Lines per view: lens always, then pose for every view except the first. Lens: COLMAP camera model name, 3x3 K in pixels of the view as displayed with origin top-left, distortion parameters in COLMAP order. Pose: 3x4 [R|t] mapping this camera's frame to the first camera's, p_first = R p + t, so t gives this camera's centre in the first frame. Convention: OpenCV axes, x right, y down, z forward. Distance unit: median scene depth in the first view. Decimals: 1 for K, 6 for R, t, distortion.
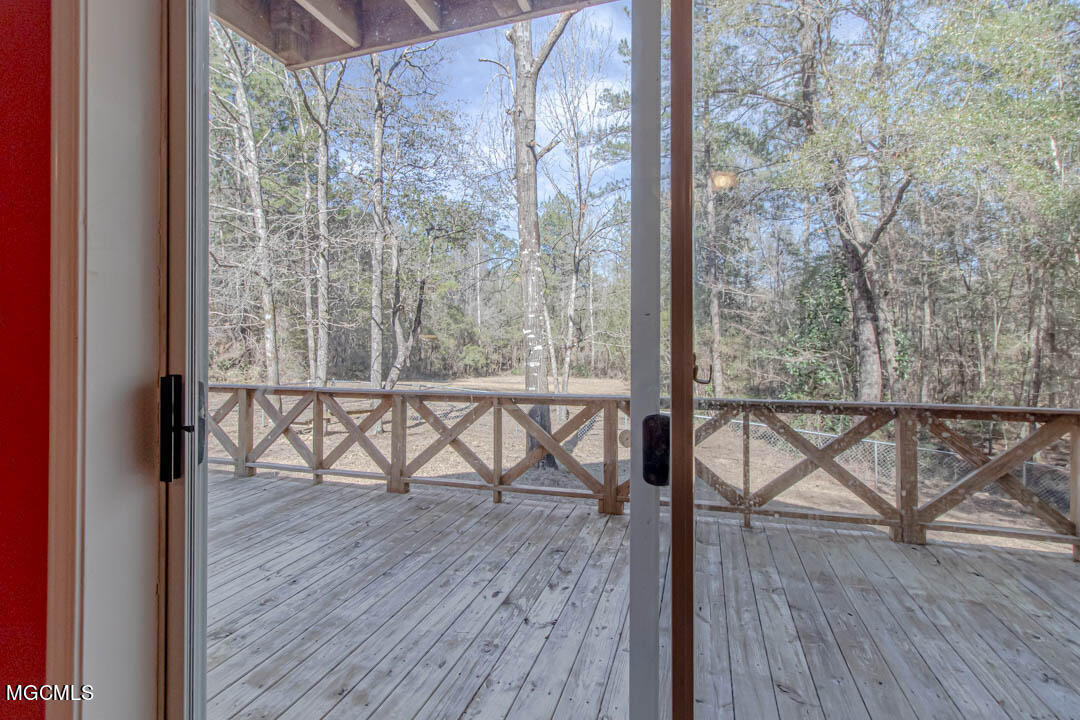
lens RADIAL K [[500.5, 0, 538.2], [0, 500.5, 345.7], [0, 0, 1]] dist [0.002997, 0.000227]
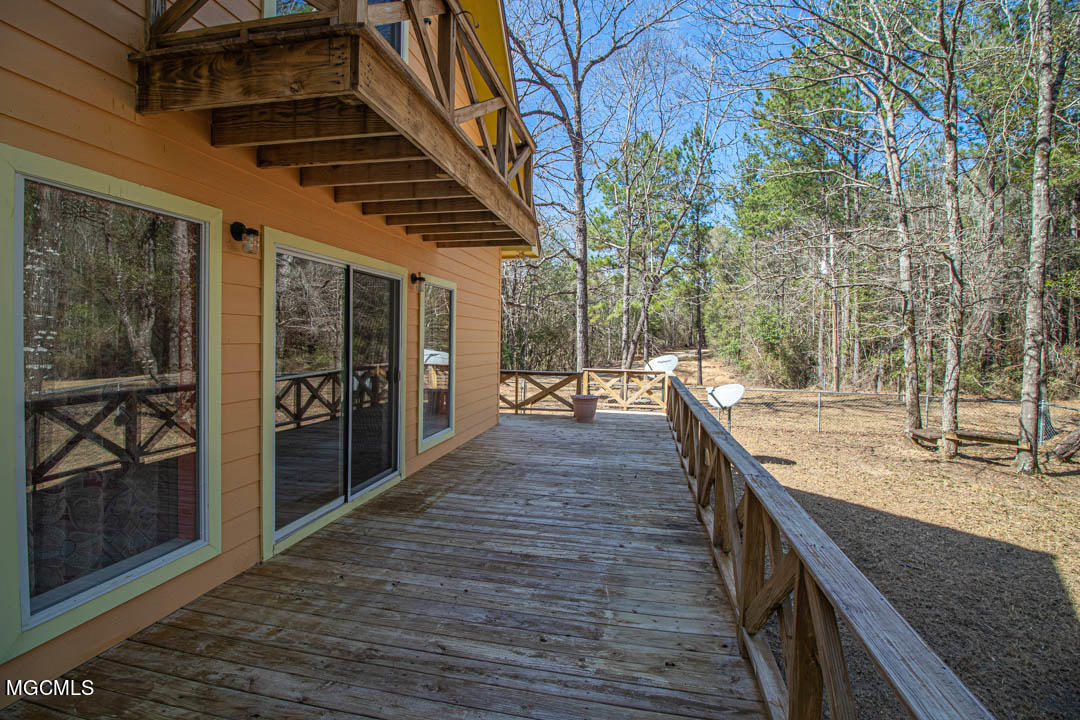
lens RADIAL K [[500.5, 0, 538.2], [0, 500.5, 345.7], [0, 0, 1]] dist [0.002997, 0.000227]
pose [[0.109059, 0.020327, -0.993827, 1.797228], [-0.020237, 0.999629, 0.018225, -0.110903], [0.993829, 0.018124, 0.109430, 0.711434]]
